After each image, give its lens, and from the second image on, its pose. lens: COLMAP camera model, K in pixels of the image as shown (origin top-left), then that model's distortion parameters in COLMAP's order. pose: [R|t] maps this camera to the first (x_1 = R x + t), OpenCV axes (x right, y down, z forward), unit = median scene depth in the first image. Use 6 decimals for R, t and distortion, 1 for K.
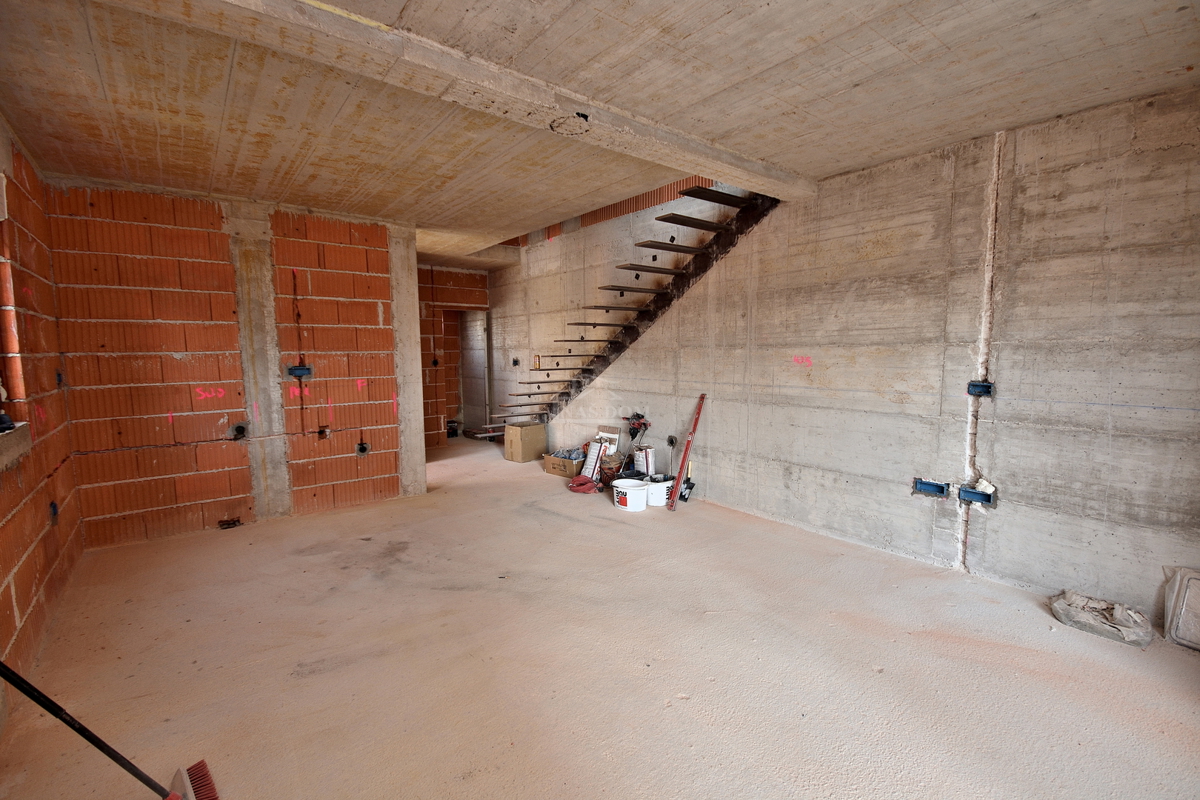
lens RADIAL K [[526.5, 0, 603.8], [0, 526.5, 408.2], [0, 0, 1]] dist [-0.000393, 0.000168]
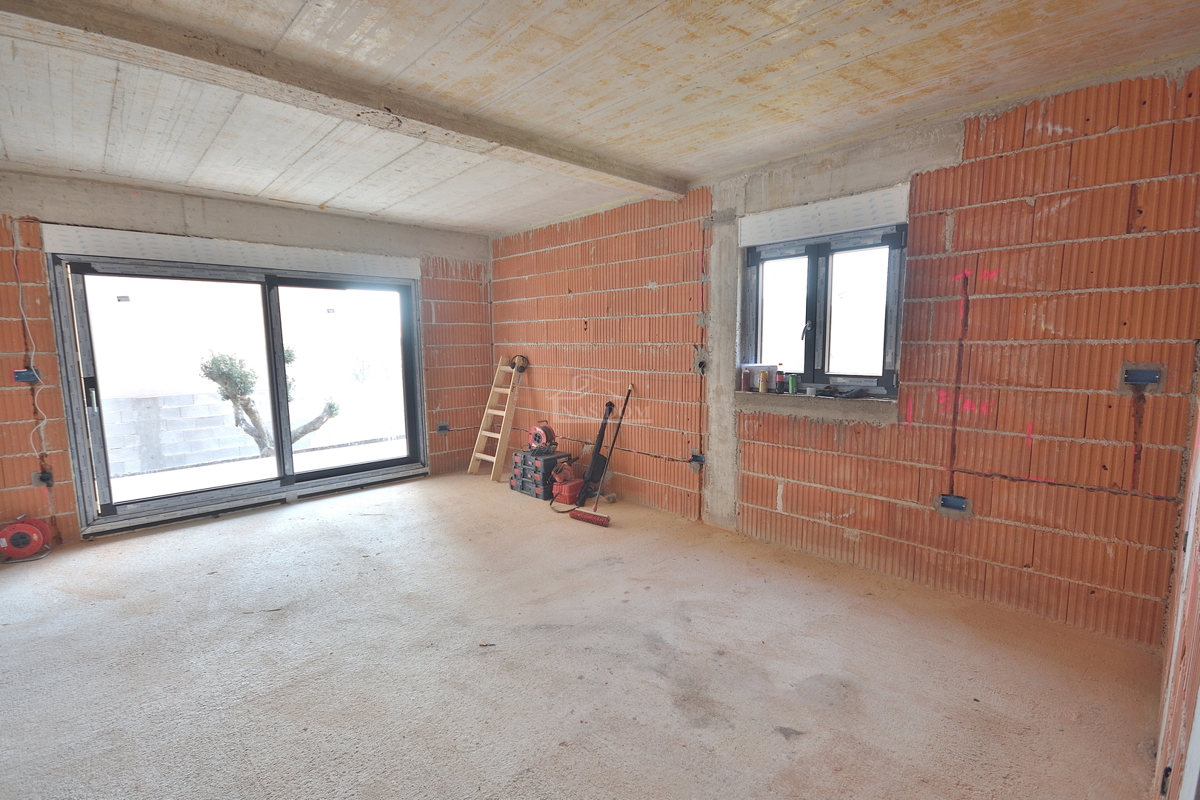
lens RADIAL K [[543.6, 0, 602.4], [0, 543.6, 408.8], [0, 0, 1]] dist [0.015241, -0.013789]
pose [[-0.995643, 0.029135, -0.088576, -0.227457], [0.007799, 0.972622, 0.232262, -0.149595], [0.092918, 0.230560, -0.968612, 1.313118]]
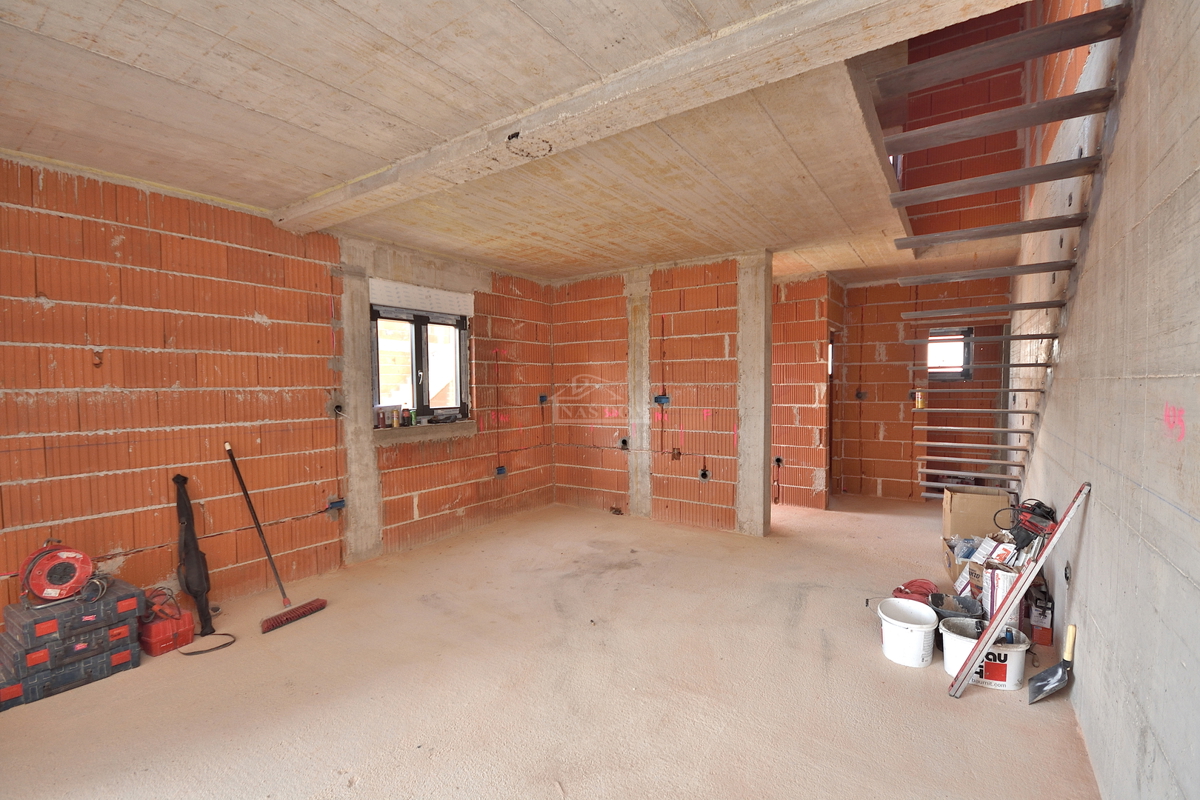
lens RADIAL K [[526.5, 0, 603.8], [0, 526.5, 408.2], [0, 0, 1]] dist [-0.000393, 0.000168]
pose [[0.301825, 0.049698, -0.952067, 0.541880], [-0.098008, 0.994967, 0.020867, -0.065859], [0.948312, 0.087012, 0.305177, 0.536832]]
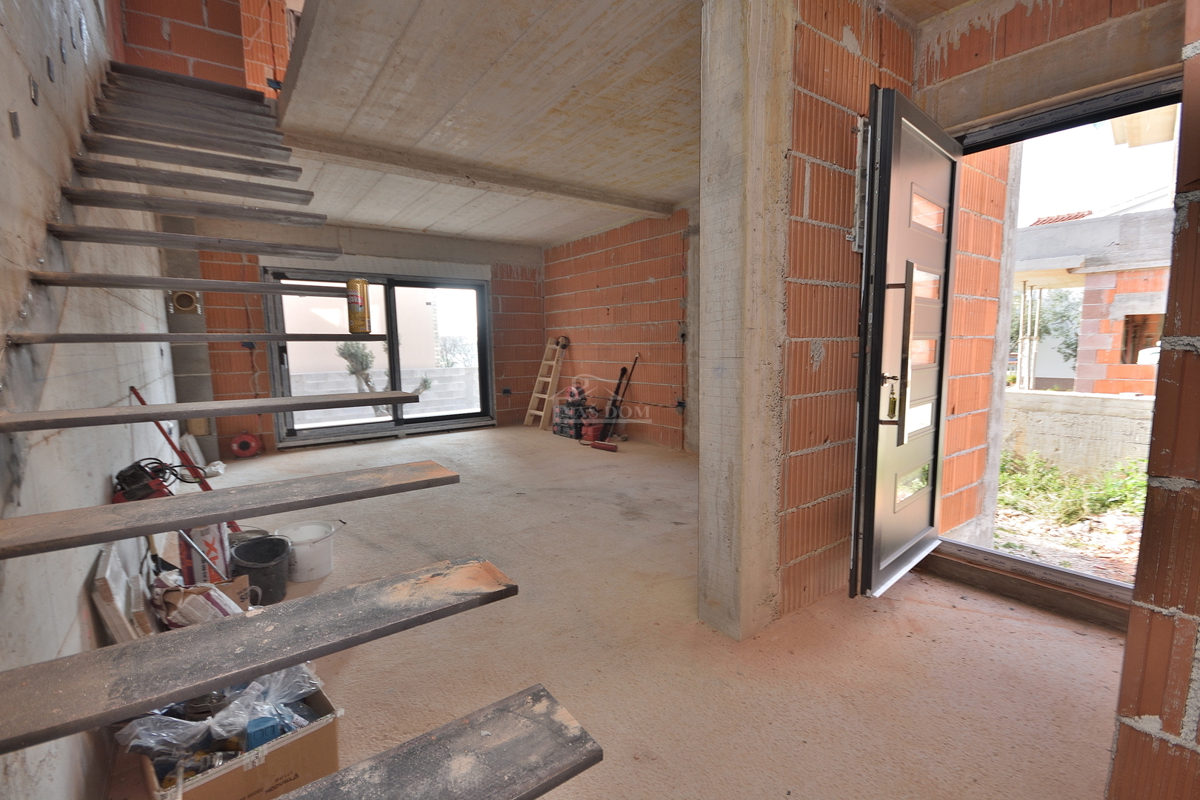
lens RADIAL K [[526.5, 0, 603.8], [0, 526.5, 408.2], [0, 0, 1]] dist [-0.000393, 0.000168]
pose [[-0.999147, 0.019160, 0.036592, -0.339803], [0.027035, 0.973134, 0.228649, -0.128491], [-0.031228, 0.229443, -0.972821, 1.688867]]
